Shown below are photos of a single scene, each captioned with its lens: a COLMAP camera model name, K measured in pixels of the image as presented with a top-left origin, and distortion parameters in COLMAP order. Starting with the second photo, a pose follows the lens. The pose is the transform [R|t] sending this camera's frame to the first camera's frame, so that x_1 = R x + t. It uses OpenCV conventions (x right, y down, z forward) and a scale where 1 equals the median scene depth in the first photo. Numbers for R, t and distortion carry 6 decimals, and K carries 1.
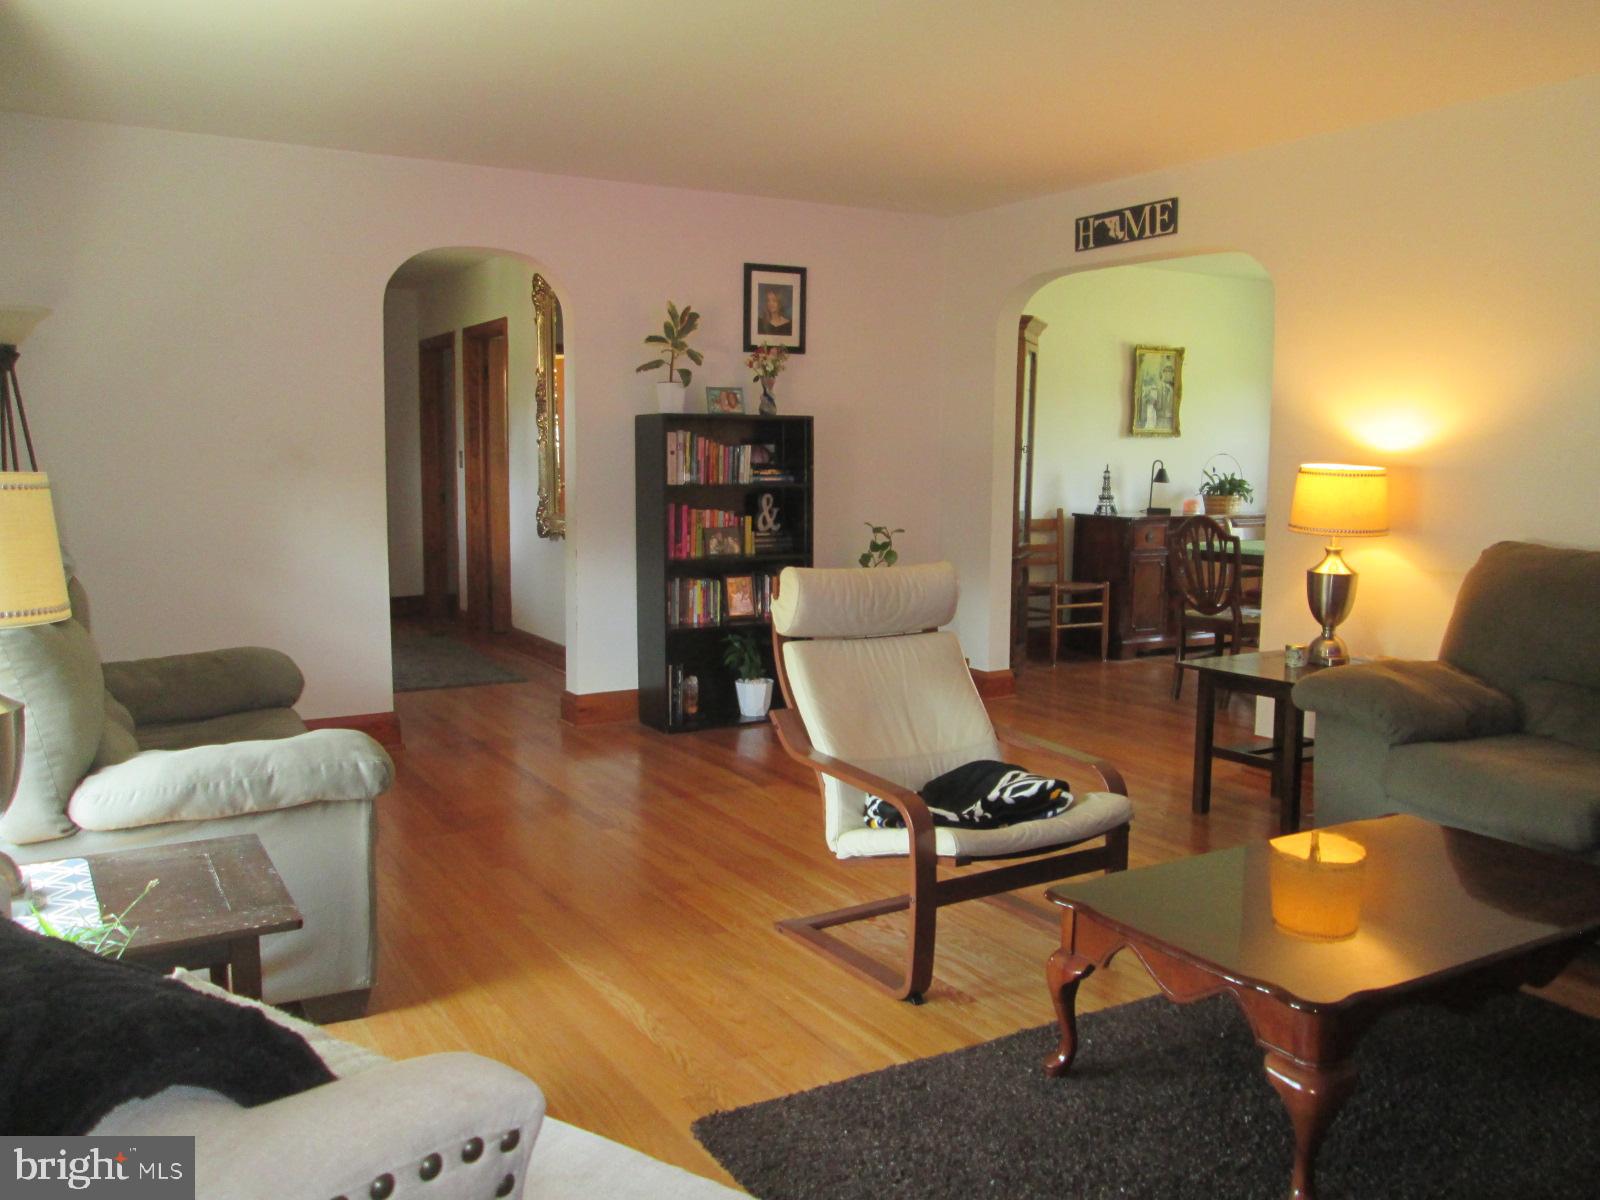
lens RADIAL K [[1318.7, 0, 812.3], [0, 1318.7, 594.4], [0, 0, 1]] dist [-0.046560, 0.001117]
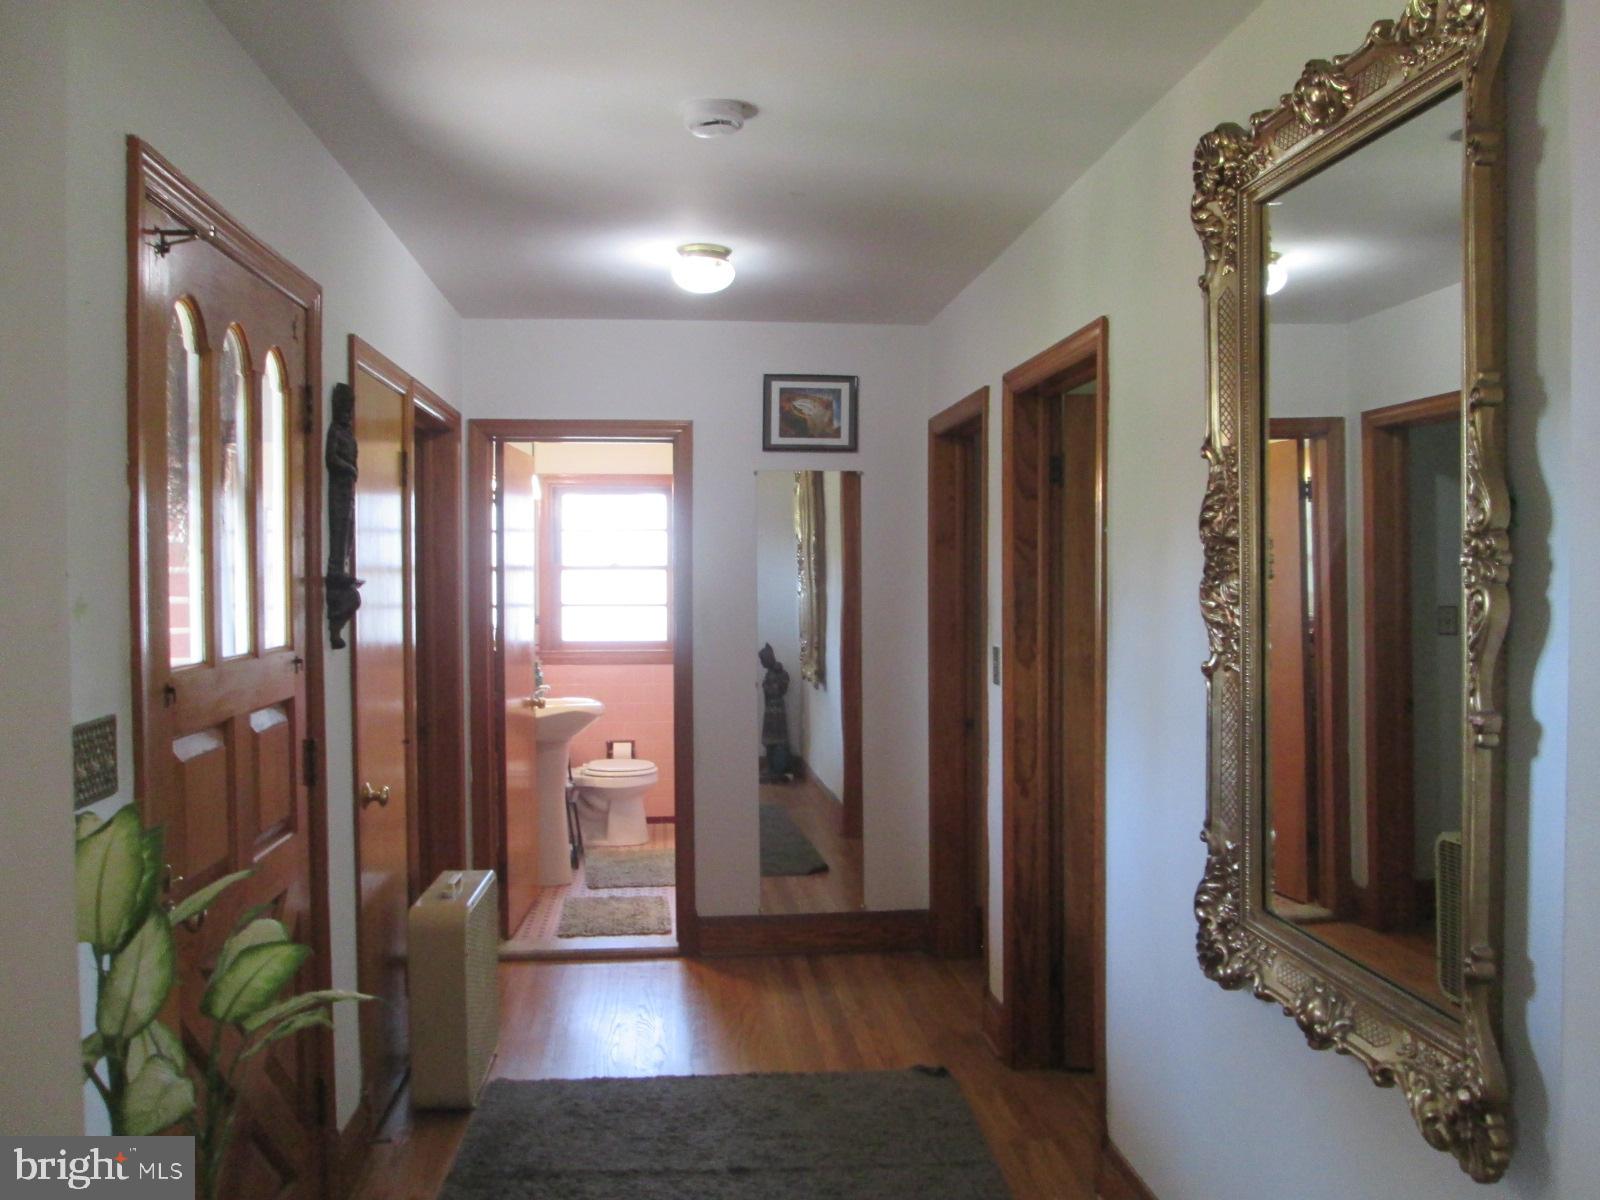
lens RADIAL K [[1318.7, 0, 812.3], [0, 1318.7, 594.4], [0, 0, 1]] dist [-0.046560, 0.001117]
pose [[0.907022, -0.004743, -0.421057, -0.140437], [-0.033852, 0.995879, -0.084141, -0.090580], [0.419720, 0.090571, 0.903123, 0.587363]]
